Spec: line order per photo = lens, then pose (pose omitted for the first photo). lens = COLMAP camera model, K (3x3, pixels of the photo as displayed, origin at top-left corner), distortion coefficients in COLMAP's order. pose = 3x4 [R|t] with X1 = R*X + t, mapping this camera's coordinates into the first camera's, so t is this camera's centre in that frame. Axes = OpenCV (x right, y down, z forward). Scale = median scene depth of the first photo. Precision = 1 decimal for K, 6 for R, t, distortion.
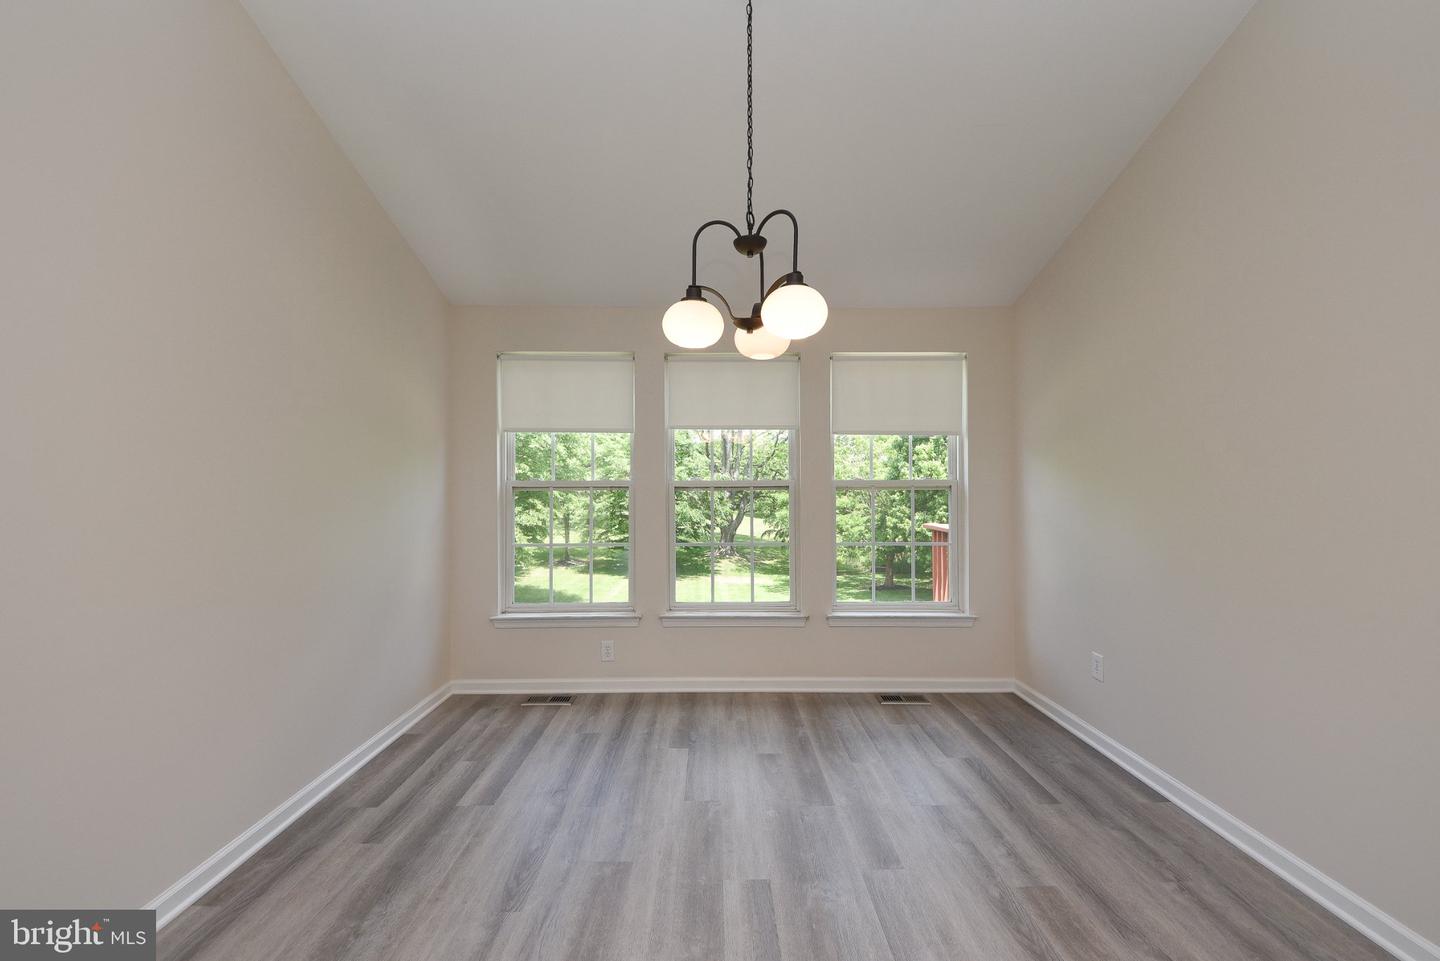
lens RADIAL K [[586.9, 0, 722.9], [0, 586.9, 464.5], [0, 0, 1]] dist [-0.009744, -0.000499]
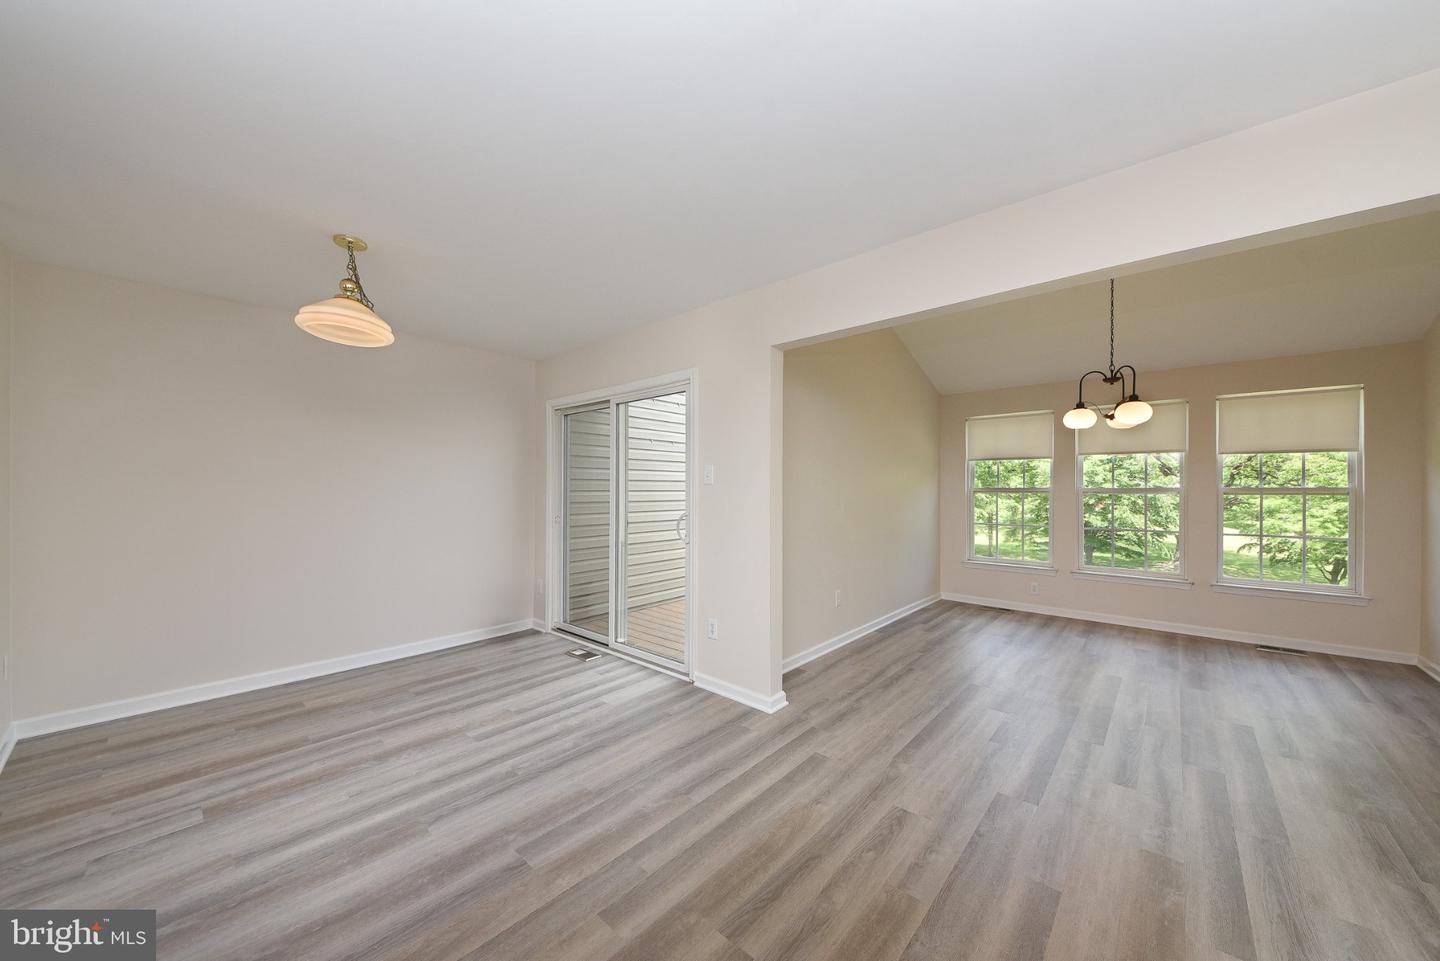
lens RADIAL K [[505.5, 0, 741.1], [0, 505.5, 493.3], [0, 0, 1]] dist [0.014565, -0.005668]
pose [[0.755269, 0.011237, -0.655318, 0.123592], [0.018436, 0.999093, 0.038380, -0.029225], [0.655155, -0.041069, 0.754377, -0.656895]]
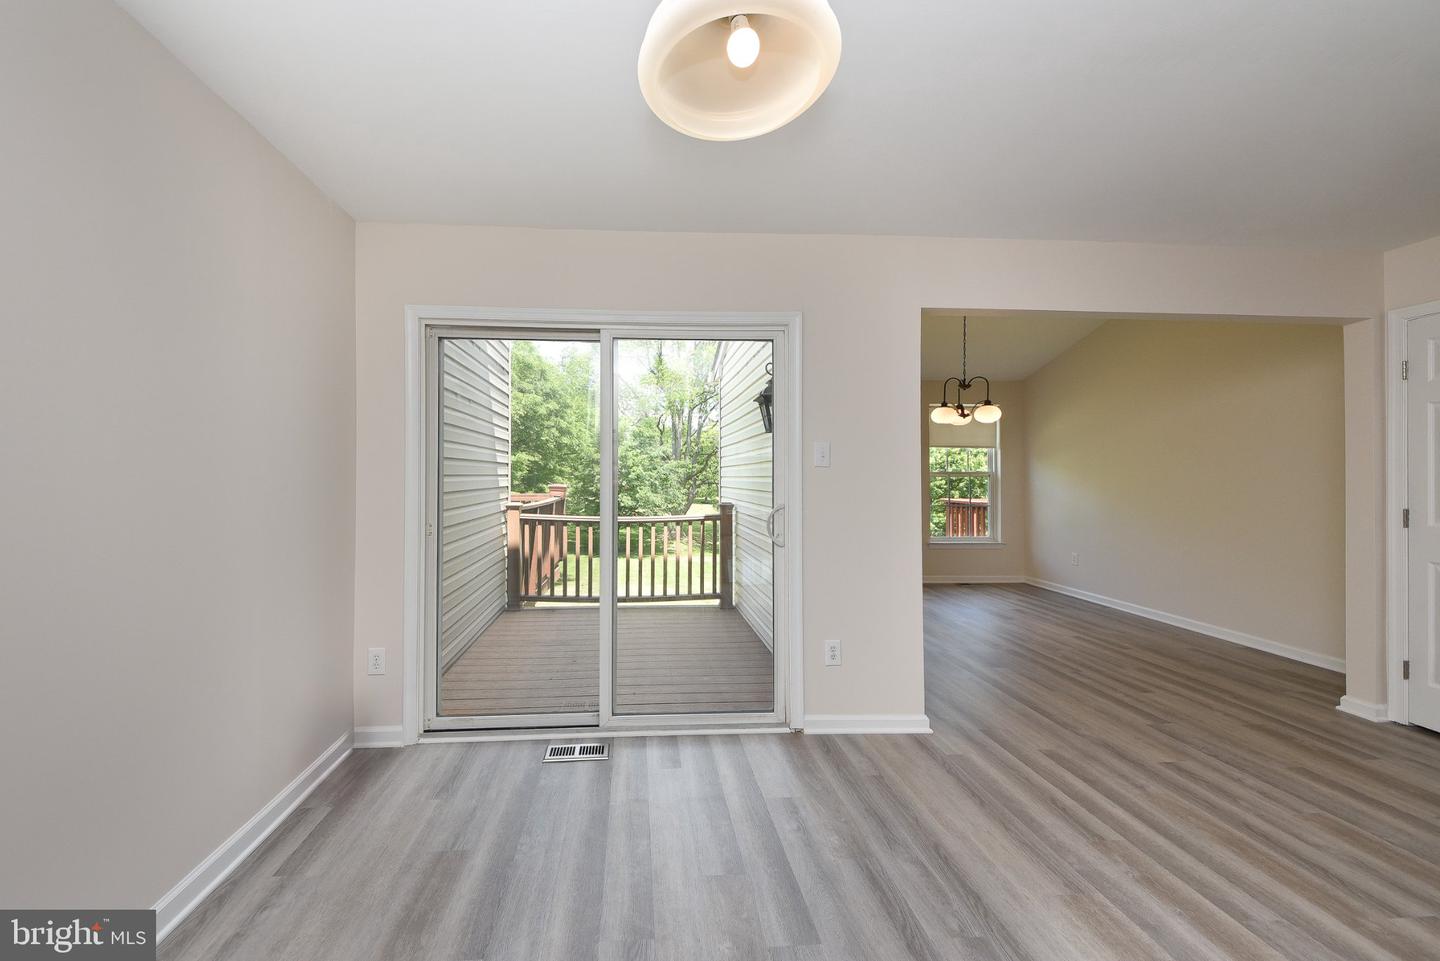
lens RADIAL K [[572.0, 0, 664.5], [0, 572.0, 469.0], [0, 0, 1]] dist [-0.007989, 0.000204]
pose [[0.998955, 0.008032, 0.045001, -0.723792], [-0.009328, 0.999545, 0.028669, -0.029288], [-0.044751, -0.029059, 0.998575, -0.782158]]
